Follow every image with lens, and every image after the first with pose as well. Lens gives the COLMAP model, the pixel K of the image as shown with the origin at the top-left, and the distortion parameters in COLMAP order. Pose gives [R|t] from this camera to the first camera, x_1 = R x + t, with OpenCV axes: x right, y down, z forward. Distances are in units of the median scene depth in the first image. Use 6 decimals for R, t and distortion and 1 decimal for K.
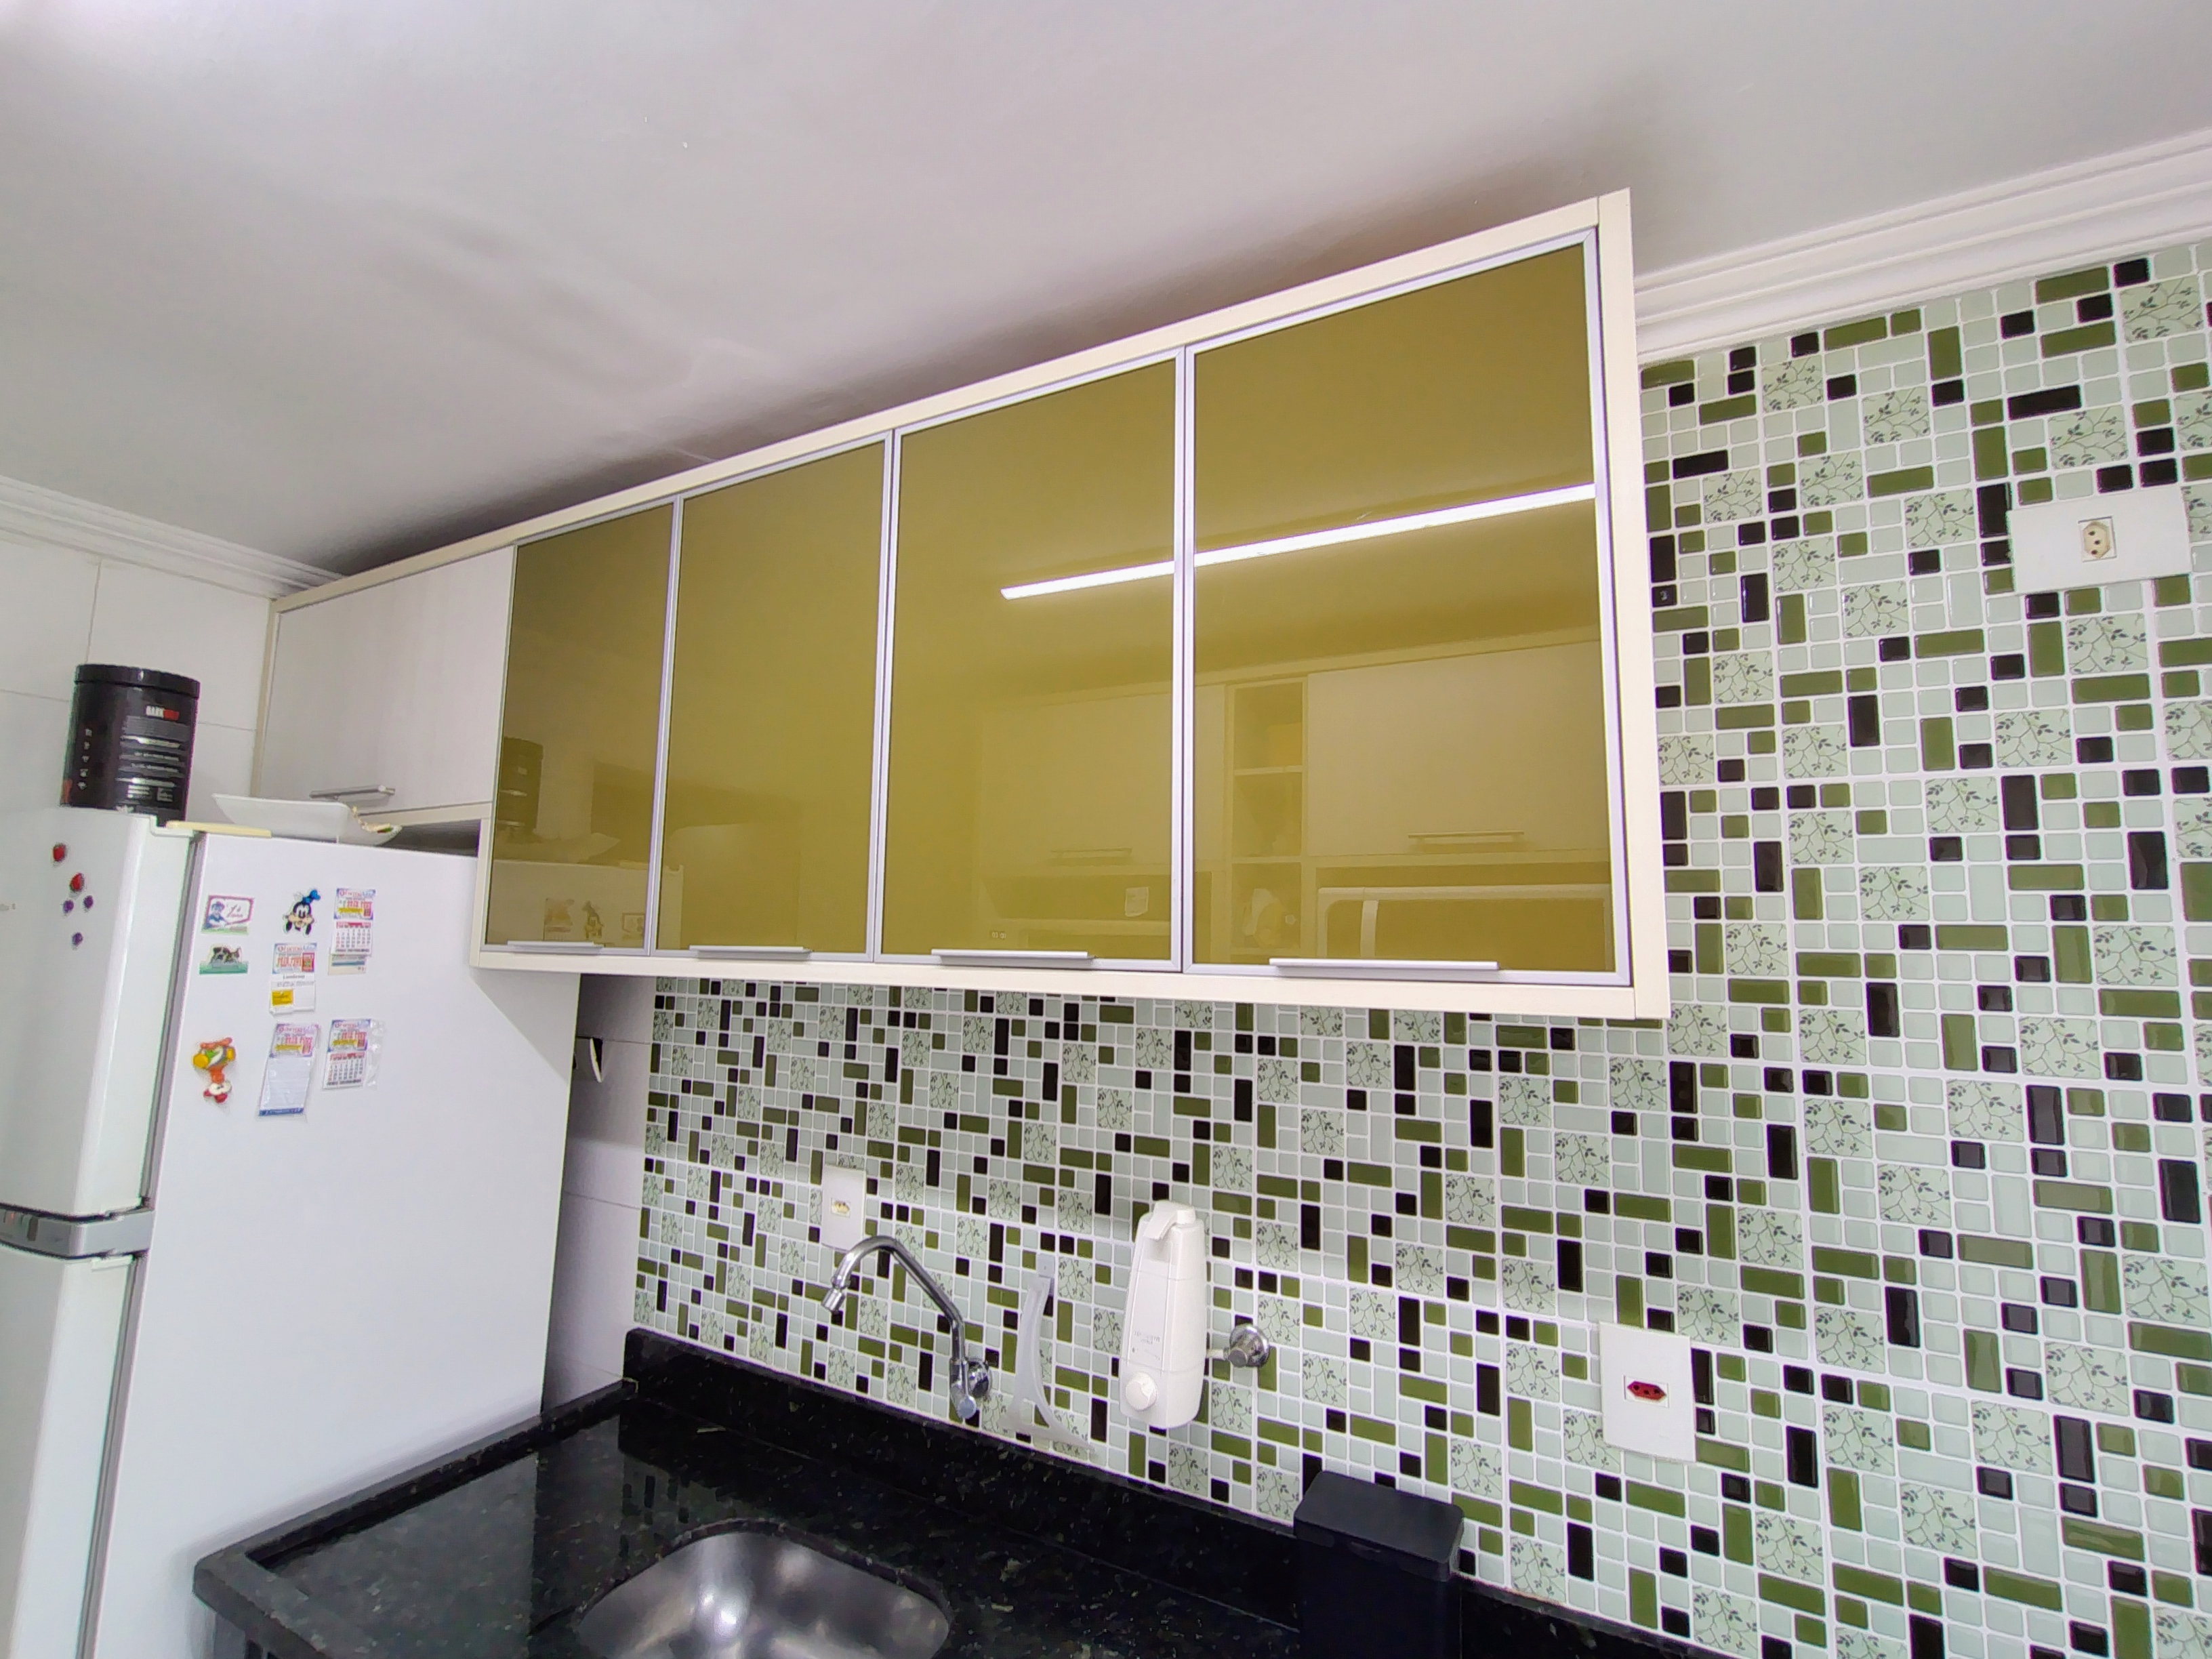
lens RADIAL K [[1003.6, 0, 1119.1], [0, 1003.6, 837.2], [0, 0, 1]] dist [-0.004035, 0.001340]
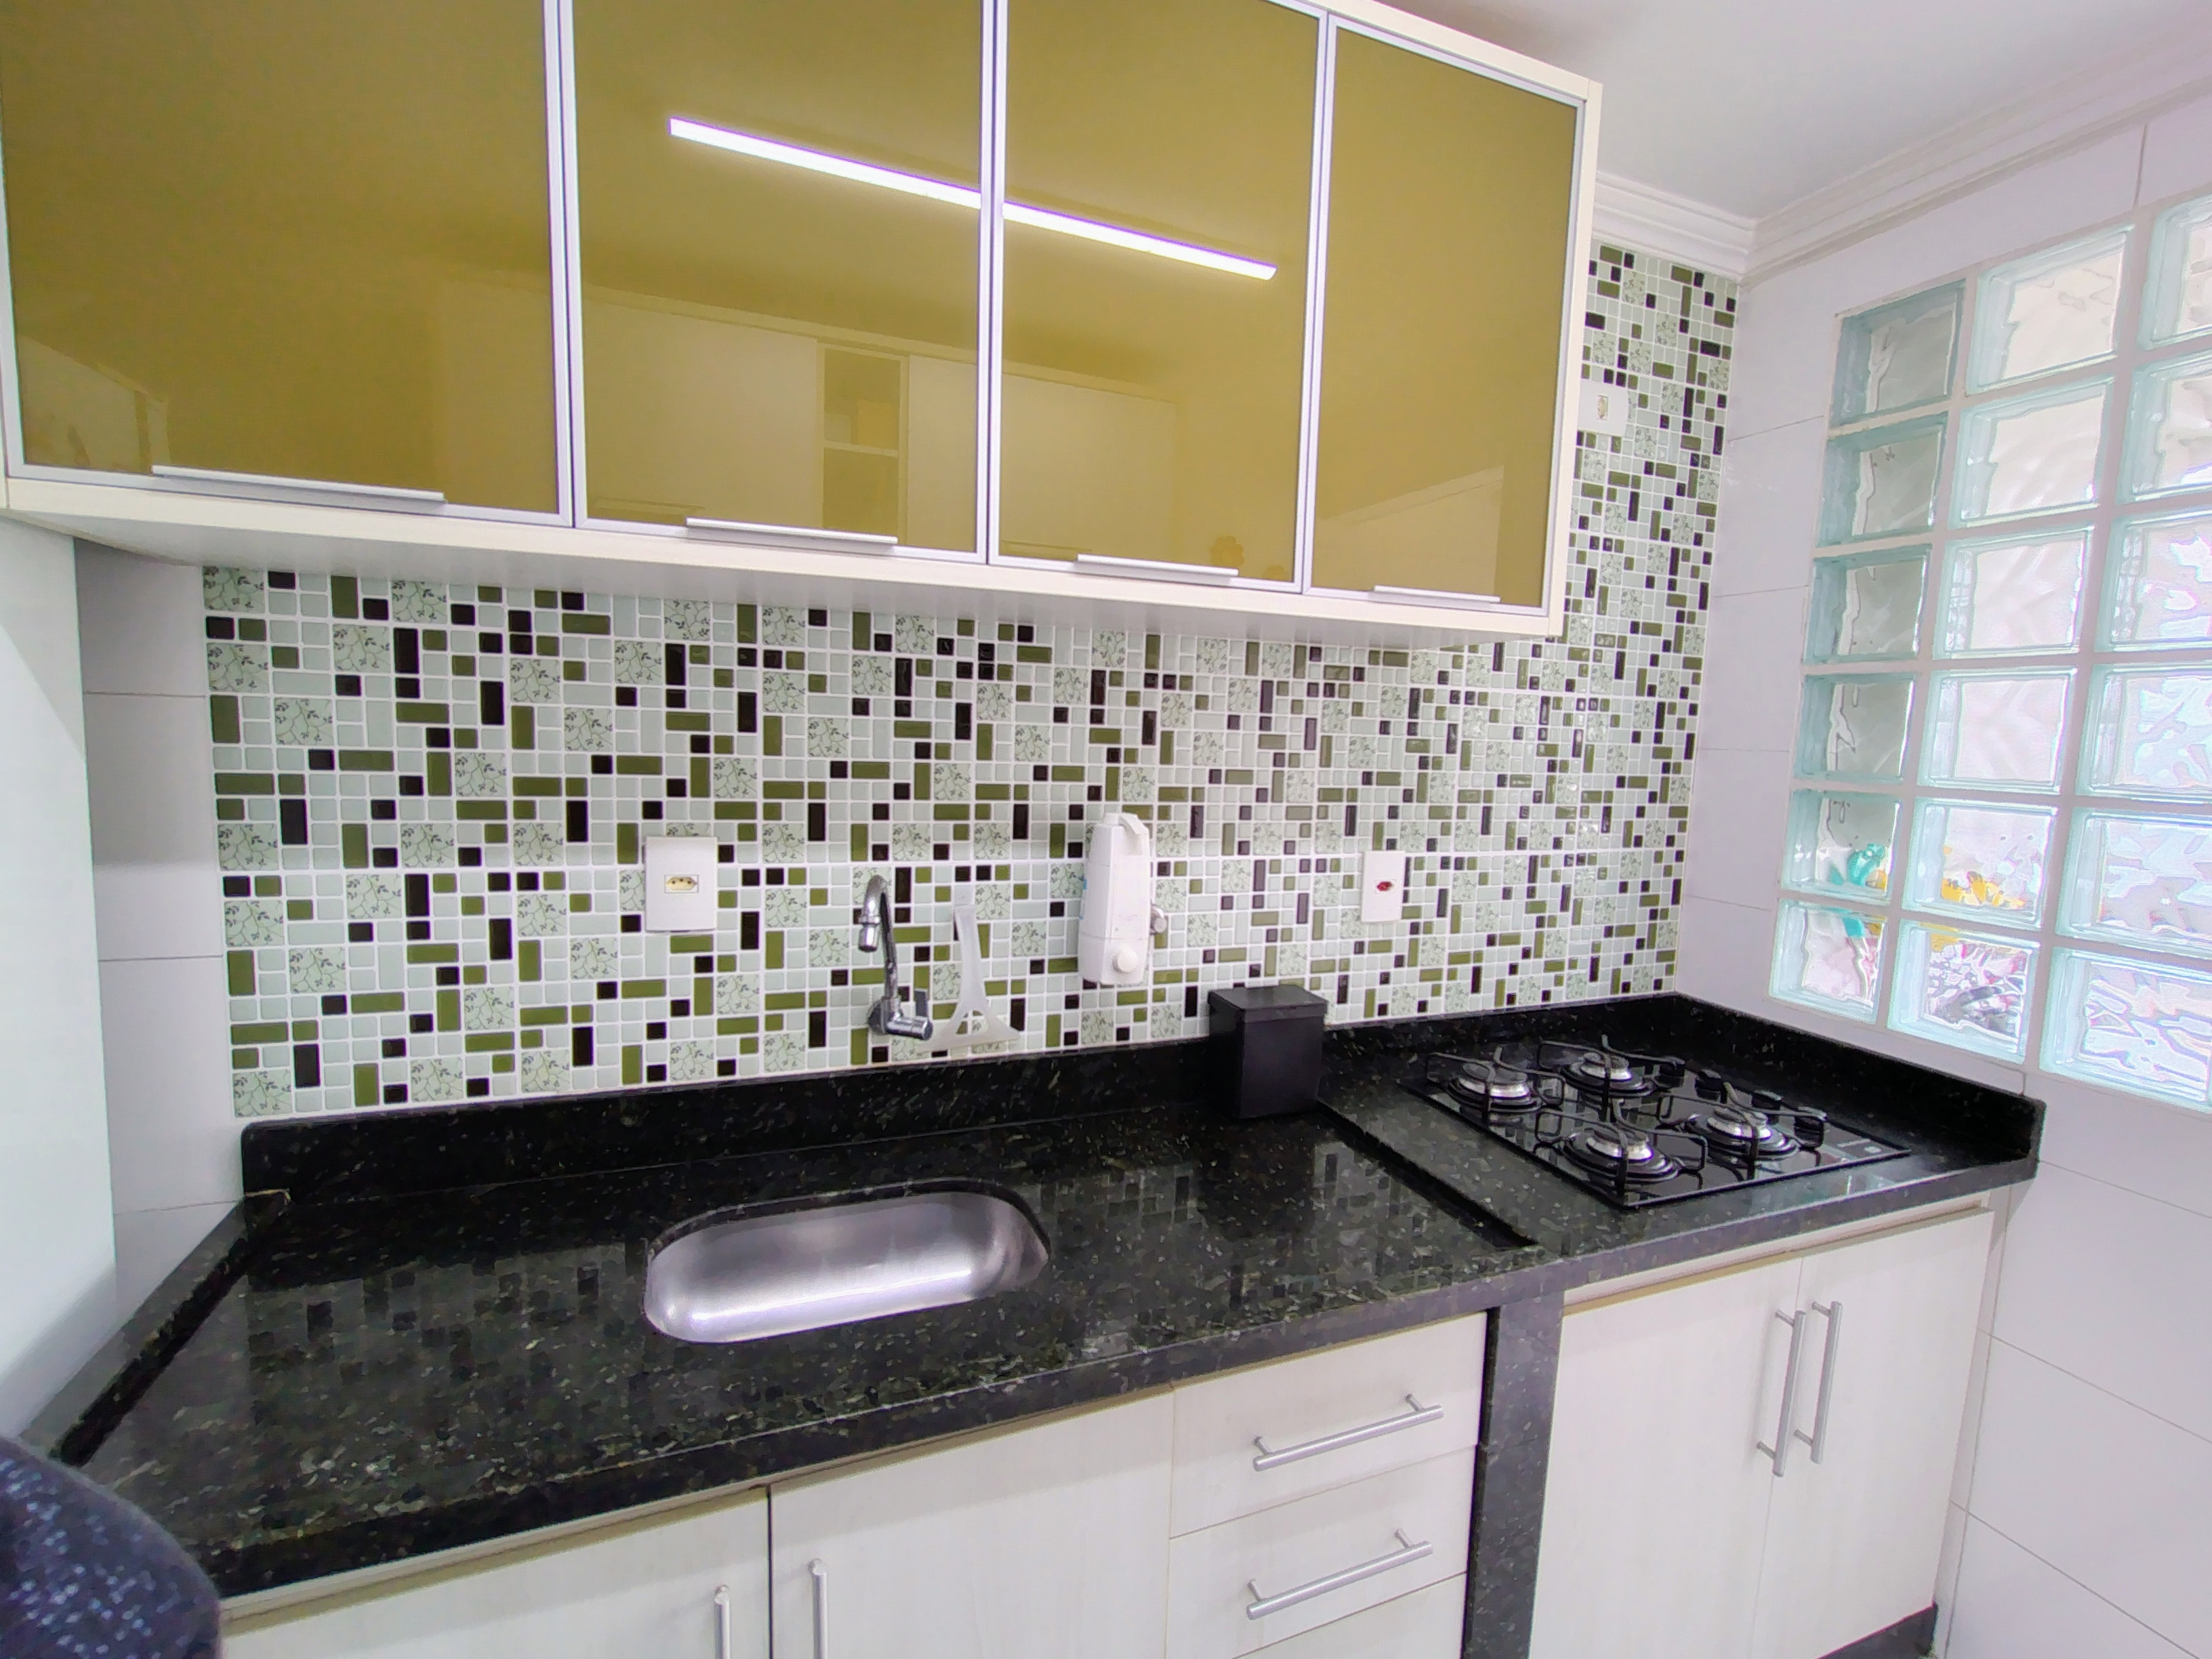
lens RADIAL K [[1003.6, 0, 1101.0], [0, 1003.6, 838.1], [0, 0, 1]] dist [-0.004035, 0.001340]
pose [[0.645732, -0.079215, 0.759444, -0.721294], [-0.099637, 0.977358, 0.186663, 0.151076], [-0.757036, -0.196203, 0.623218, 0.239505]]
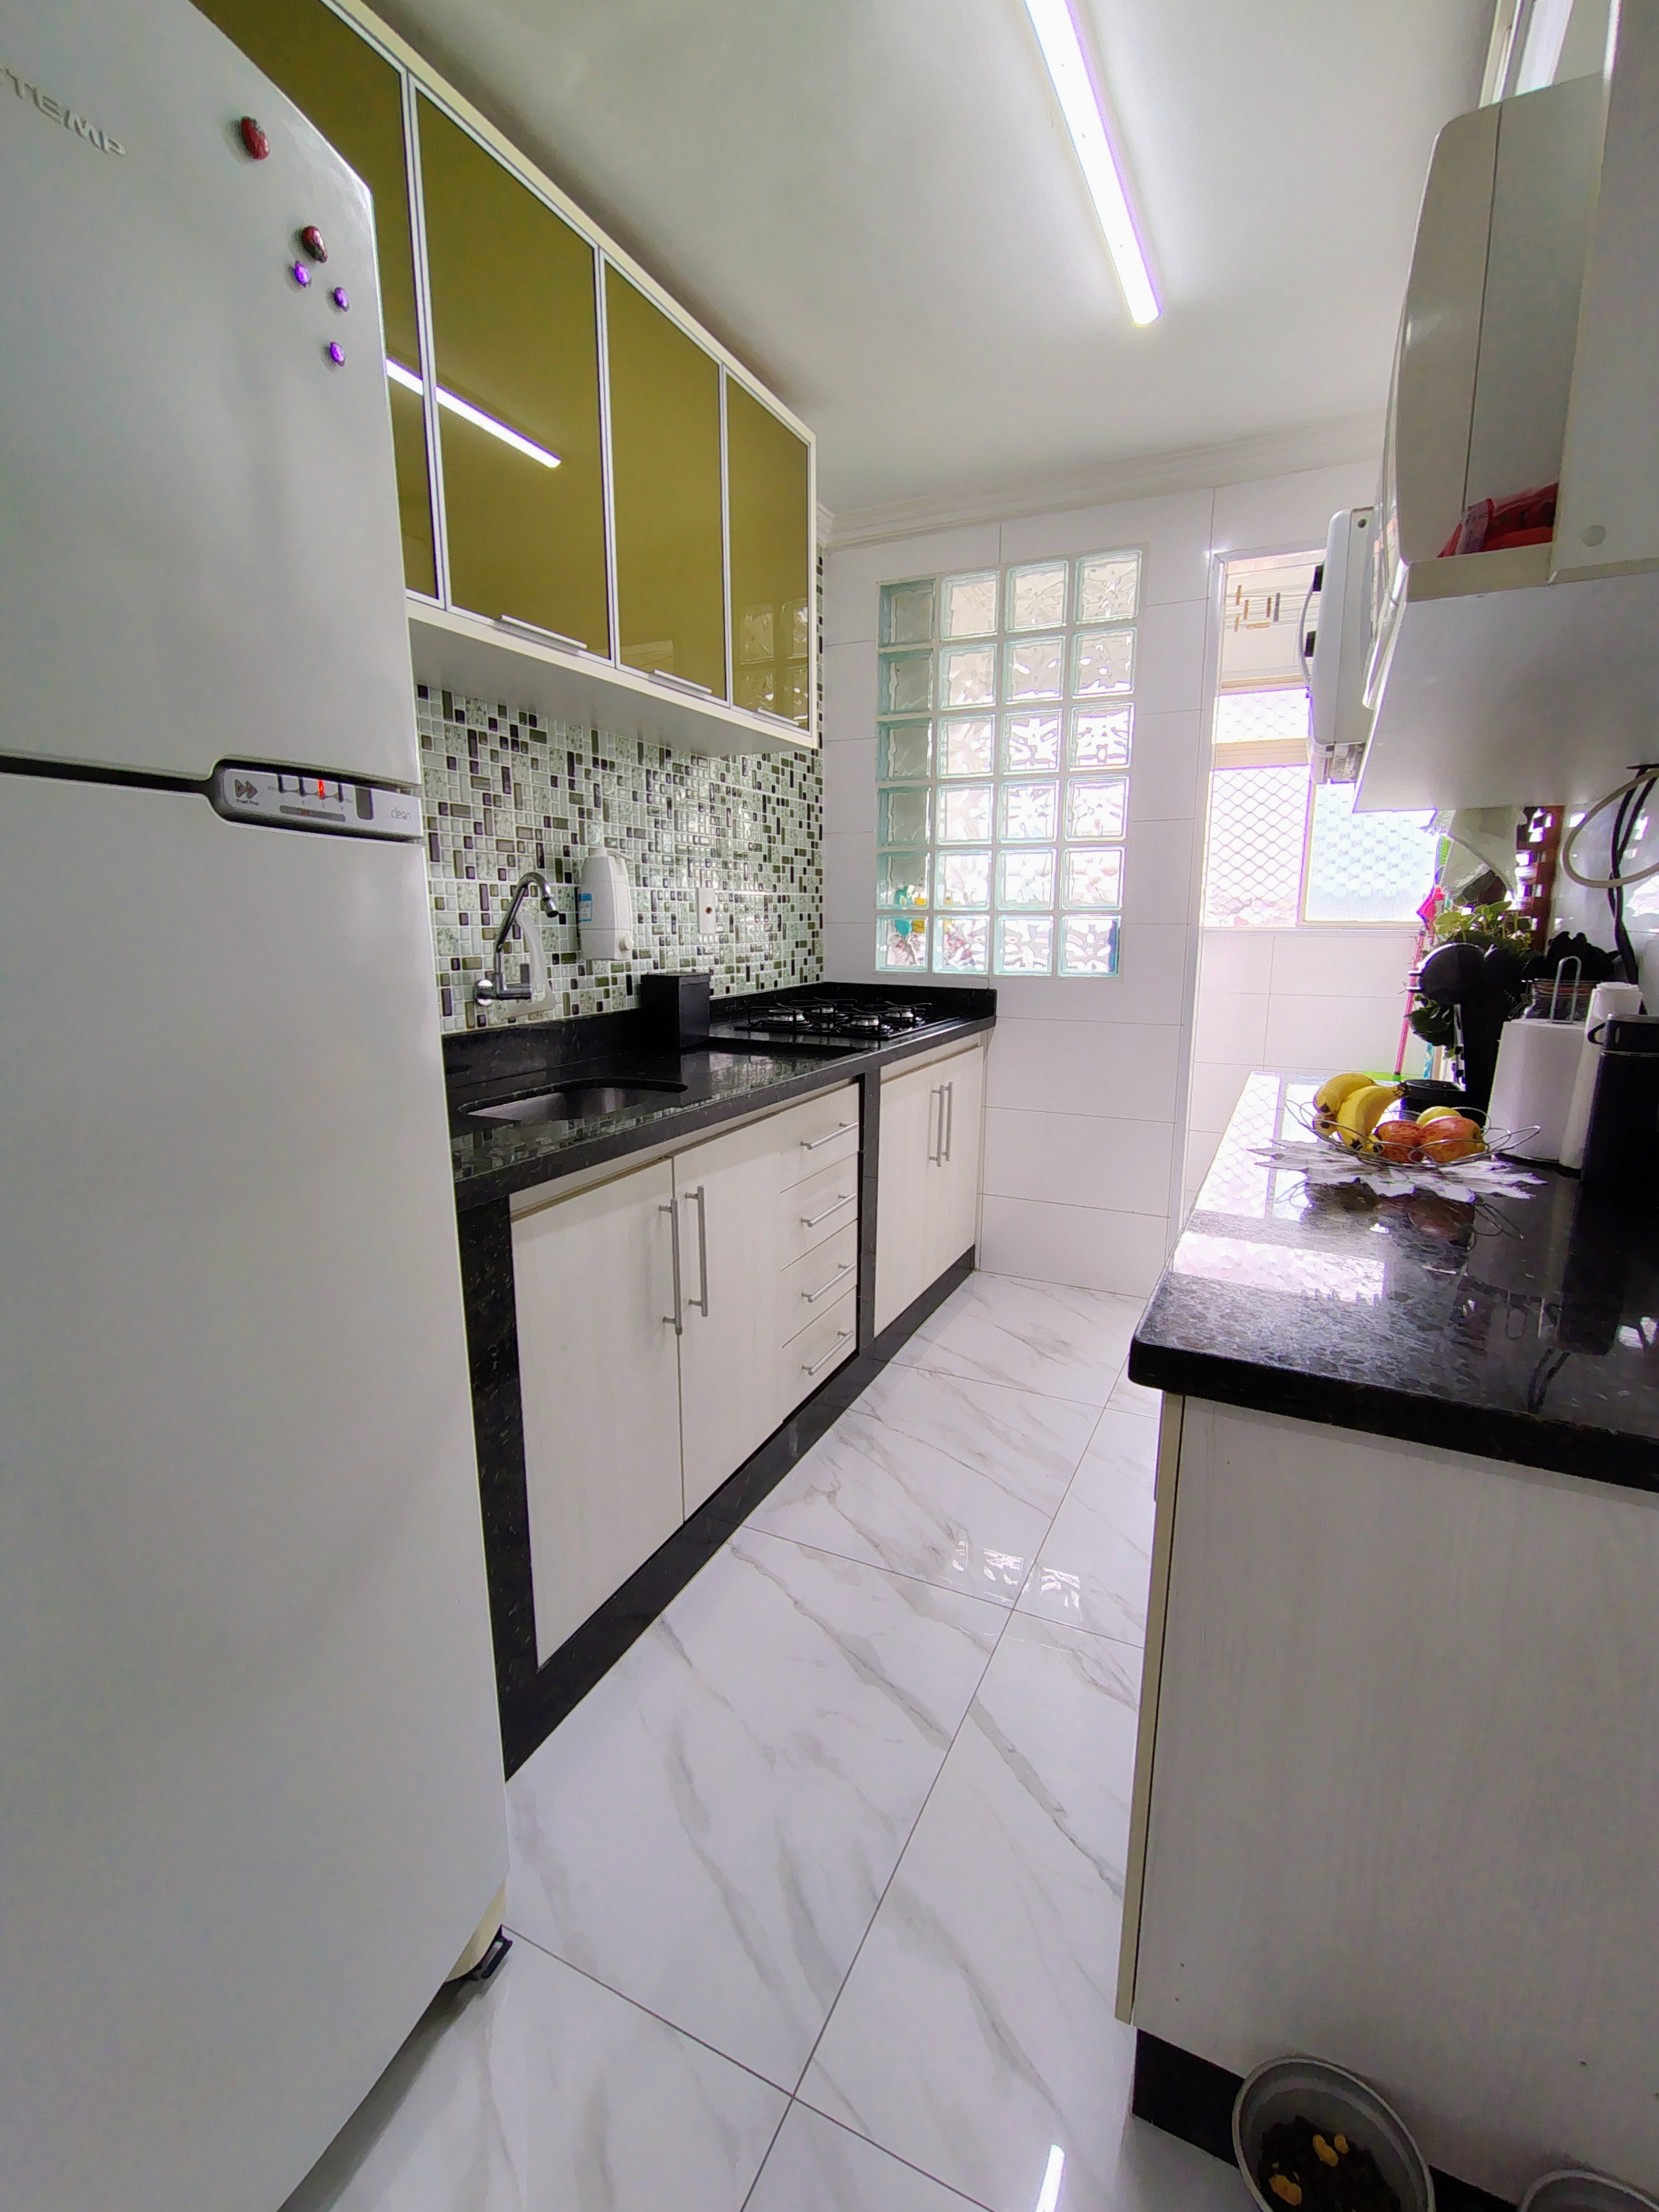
lens RADIAL K [[1003.6, 0, 828.4], [0, 1003.6, 1111.6], [0, 0, 1]] dist [-0.004035, 0.001340]
pose [[-0.043657, -0.210861, 0.976541, -1.520504], [-0.104619, 0.973063, 0.205433, 0.347812], [-0.993554, -0.093196, -0.064541, 0.570608]]
